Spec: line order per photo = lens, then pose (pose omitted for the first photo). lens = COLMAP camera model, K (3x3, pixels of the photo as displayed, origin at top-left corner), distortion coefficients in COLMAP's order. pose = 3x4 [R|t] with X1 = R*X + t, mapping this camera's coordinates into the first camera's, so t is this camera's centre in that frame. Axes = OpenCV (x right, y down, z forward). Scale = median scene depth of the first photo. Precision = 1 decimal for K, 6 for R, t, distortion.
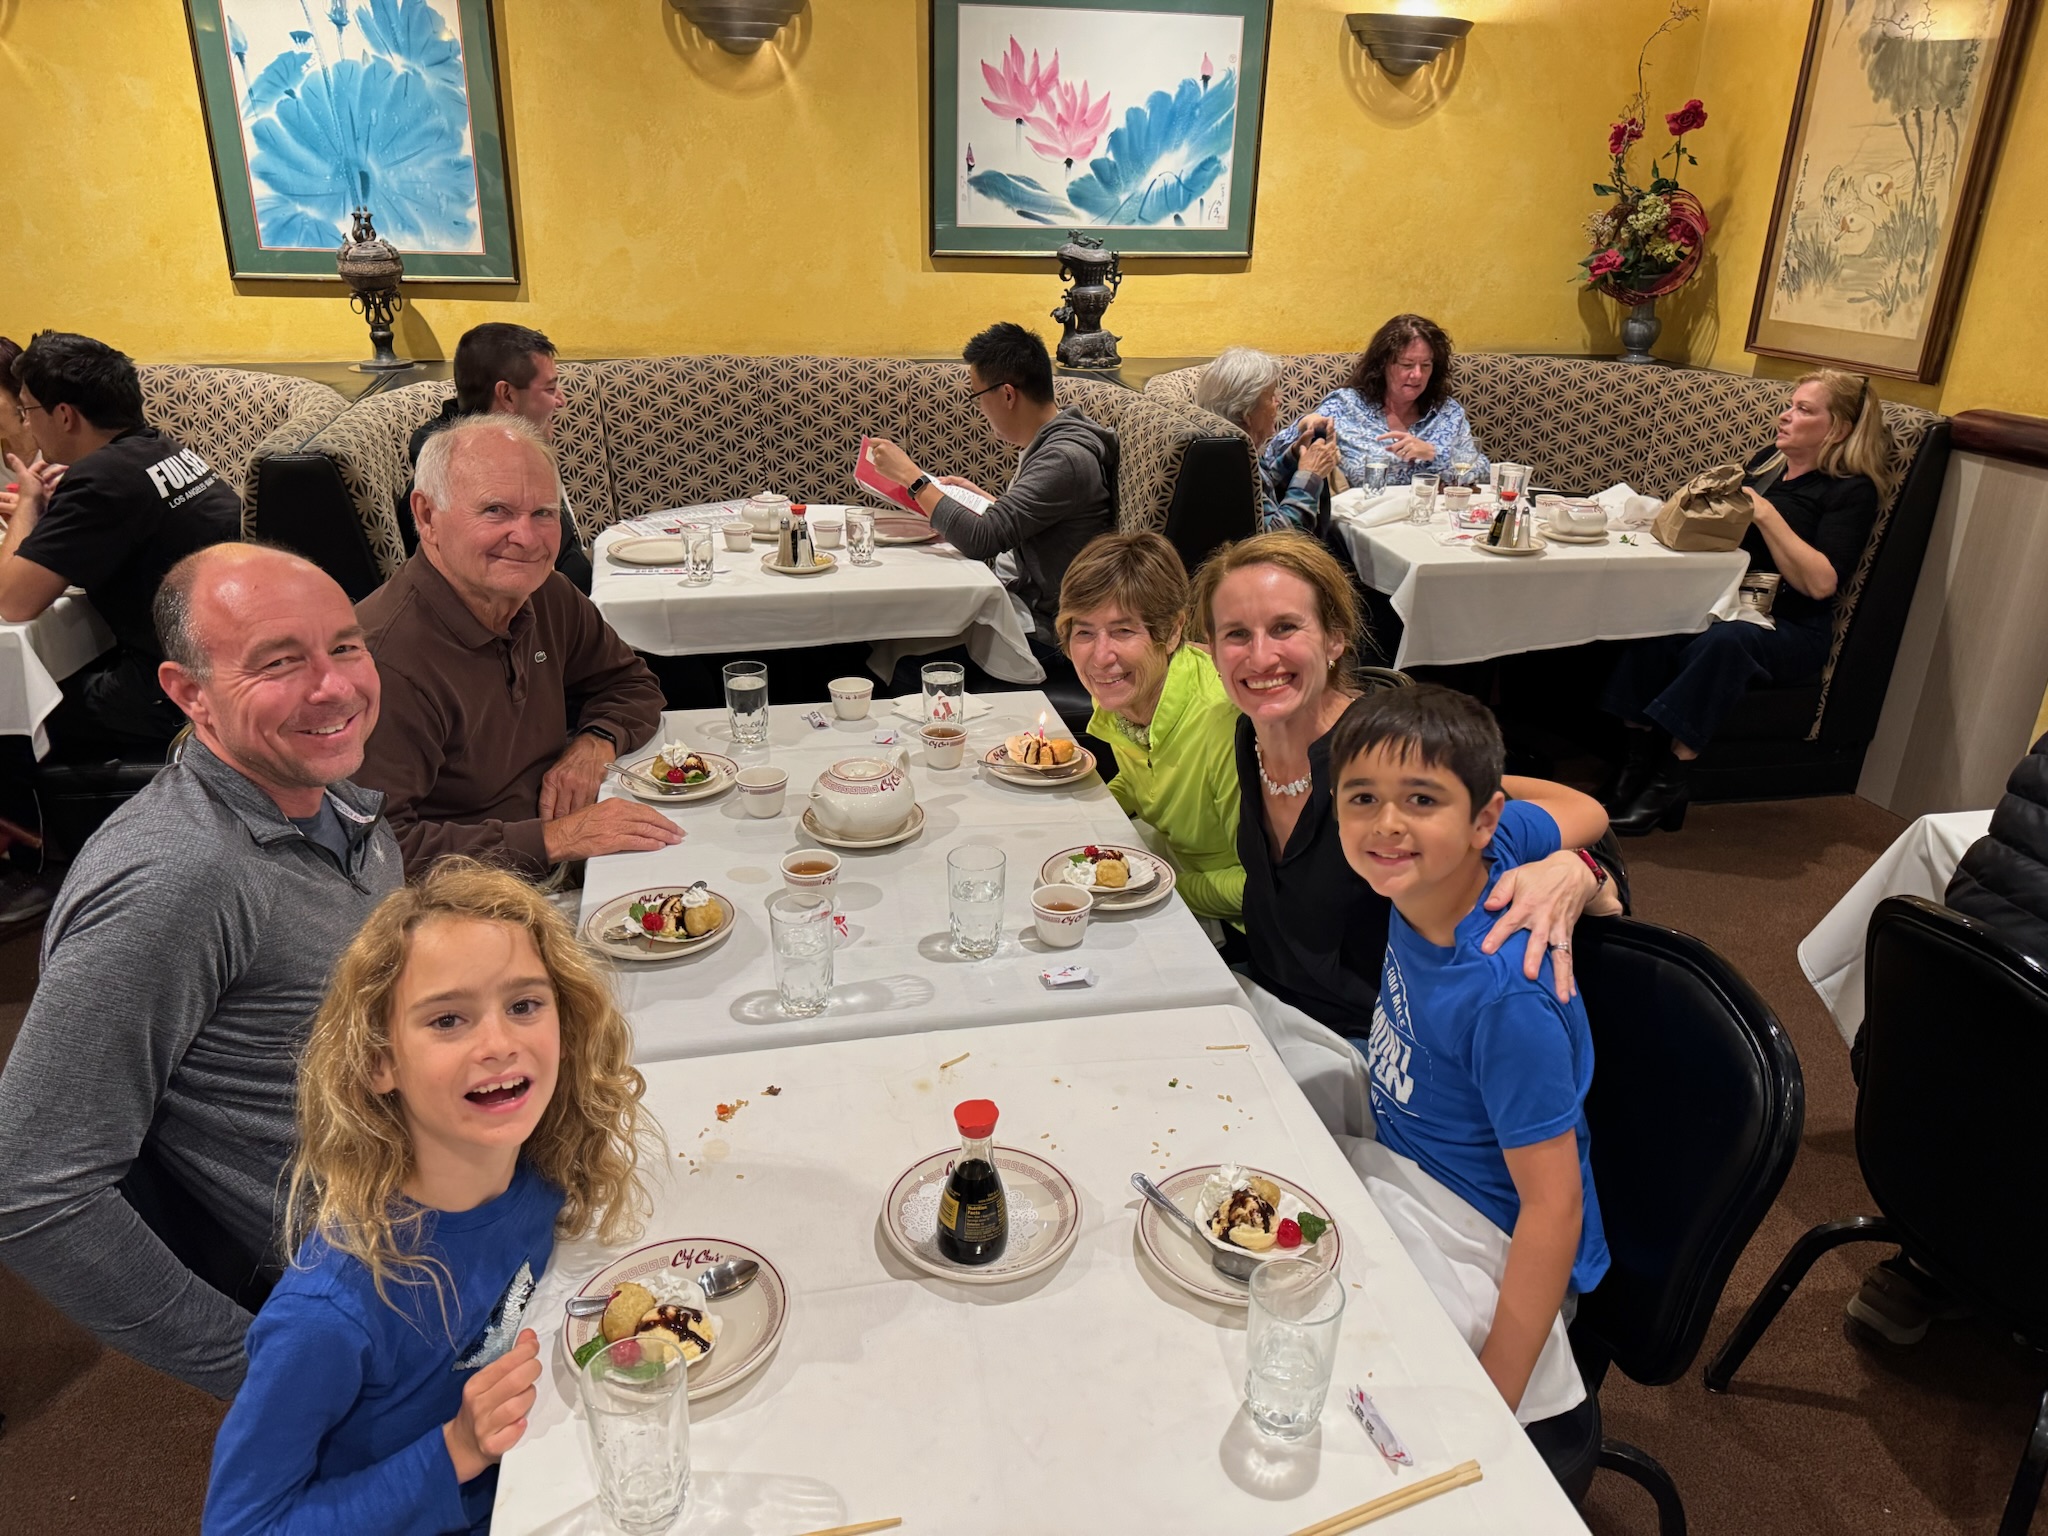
lens RADIAL K [[1465.9, 0, 1019.2], [0, 1465.9, 760.4], [0, 0, 1]] dist [0.068275, -0.052269]
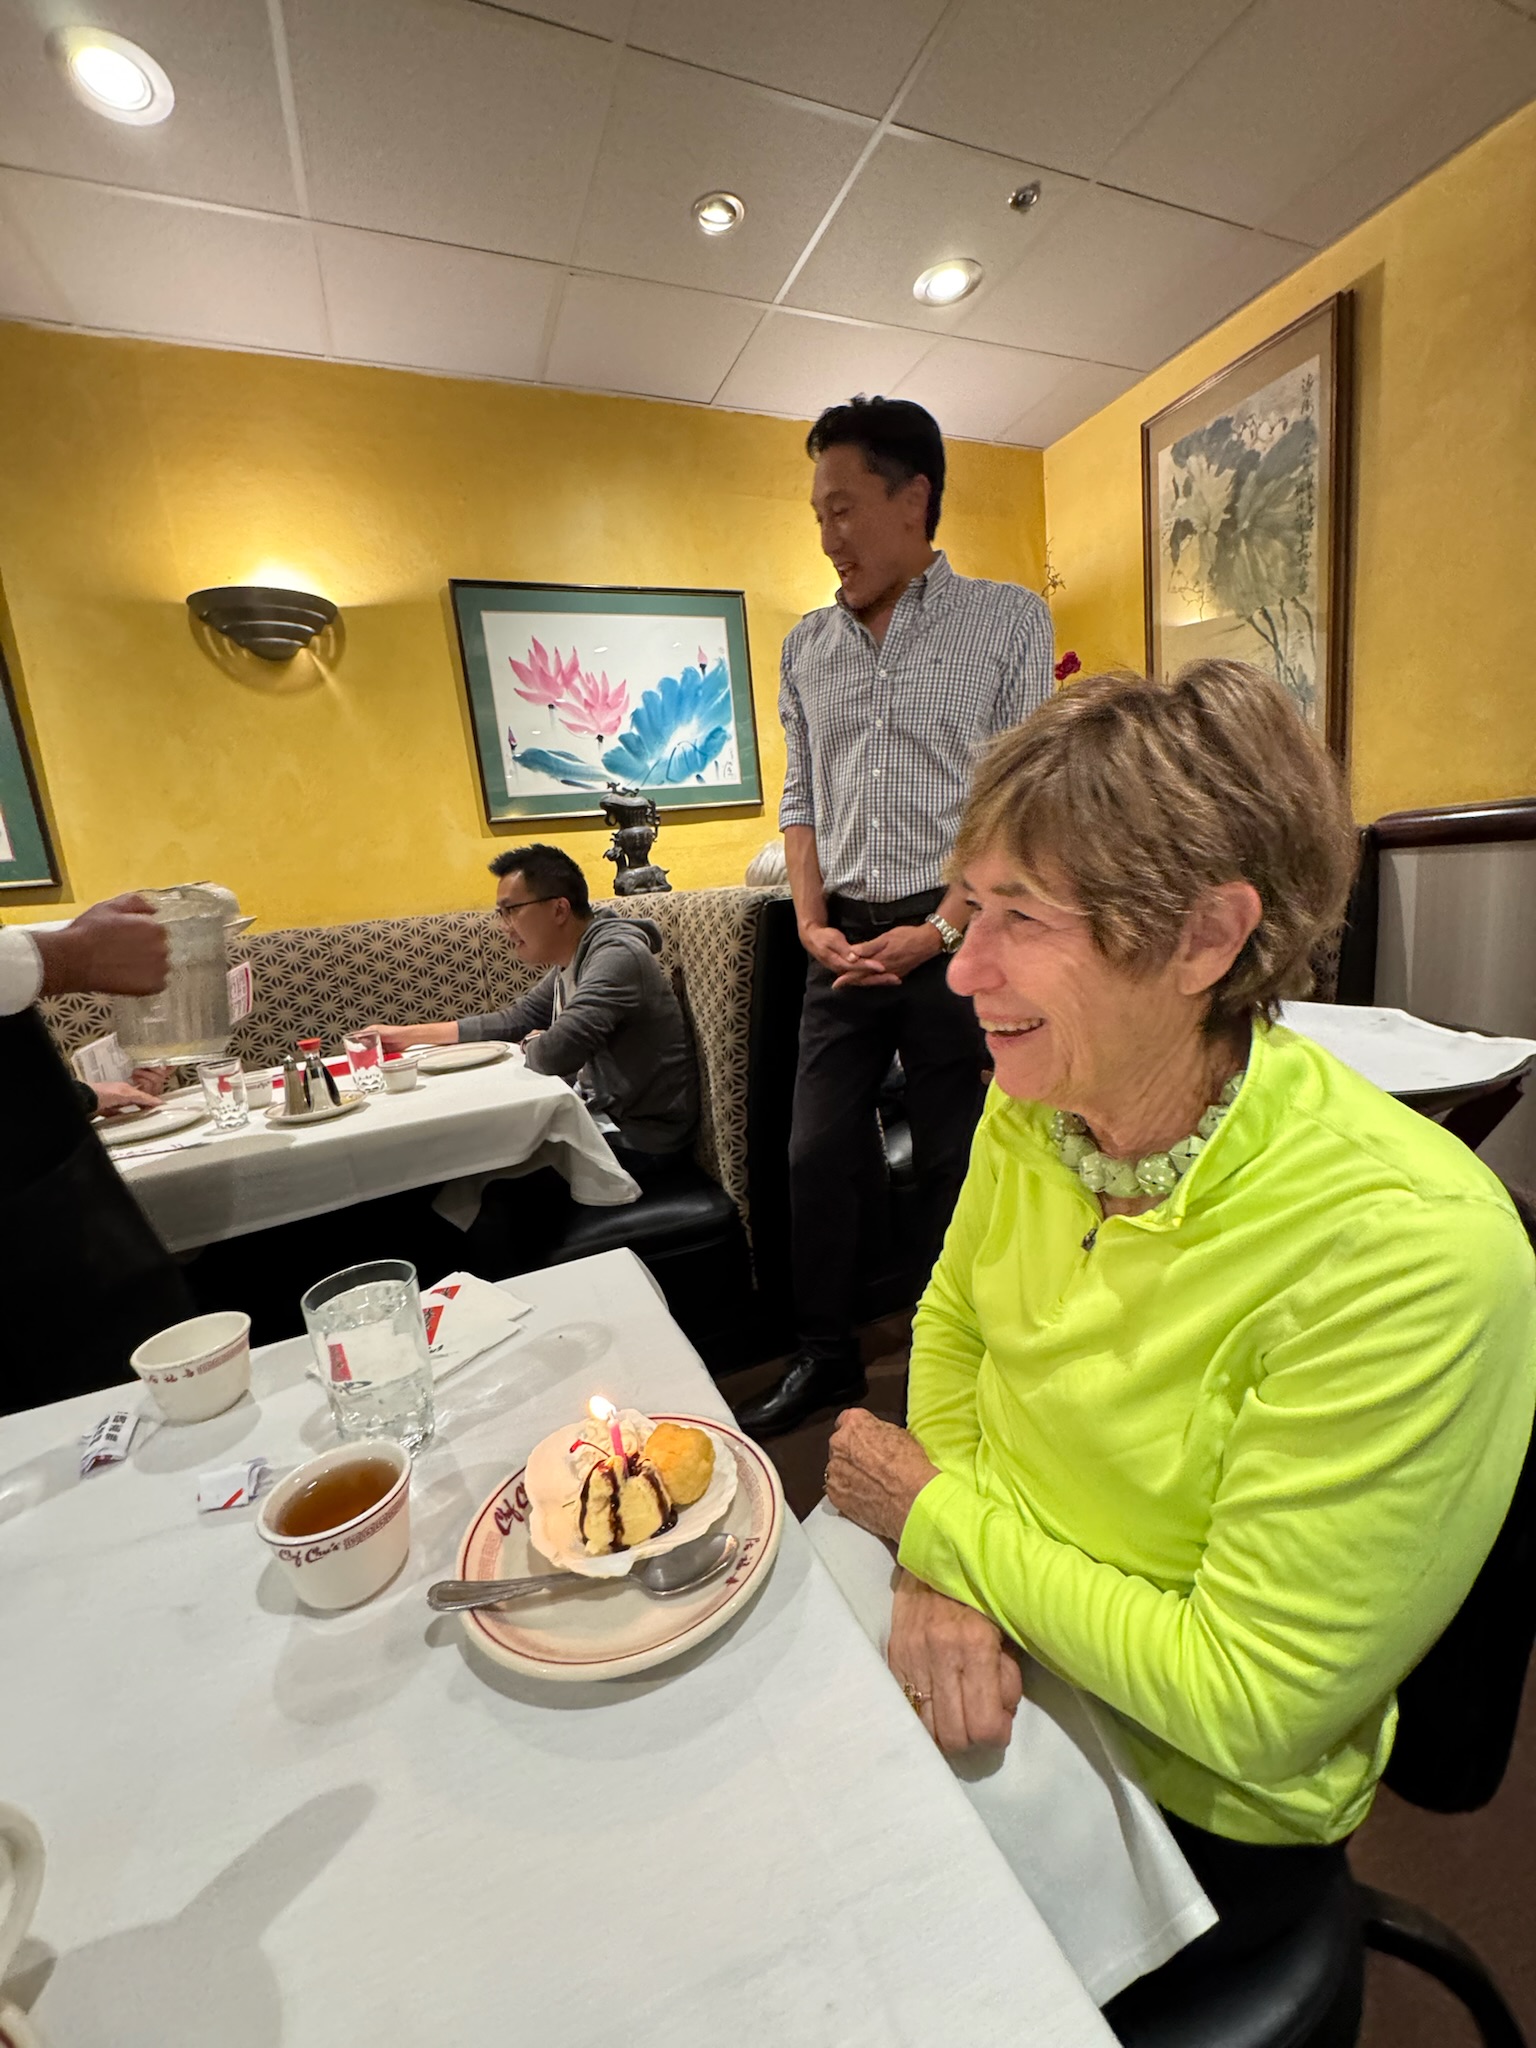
lens RADIAL K [[815.0, 0, 768.2], [0, 815.0, 1024.3], [0, 0, 1]] dist [-0.010491, -0.000658]
pose [[0.972685, -0.154986, 0.172808, 0.016899], [0.187695, 0.963145, -0.192669, -0.035948], [-0.136578, 0.219842, 0.965928, 0.413080]]
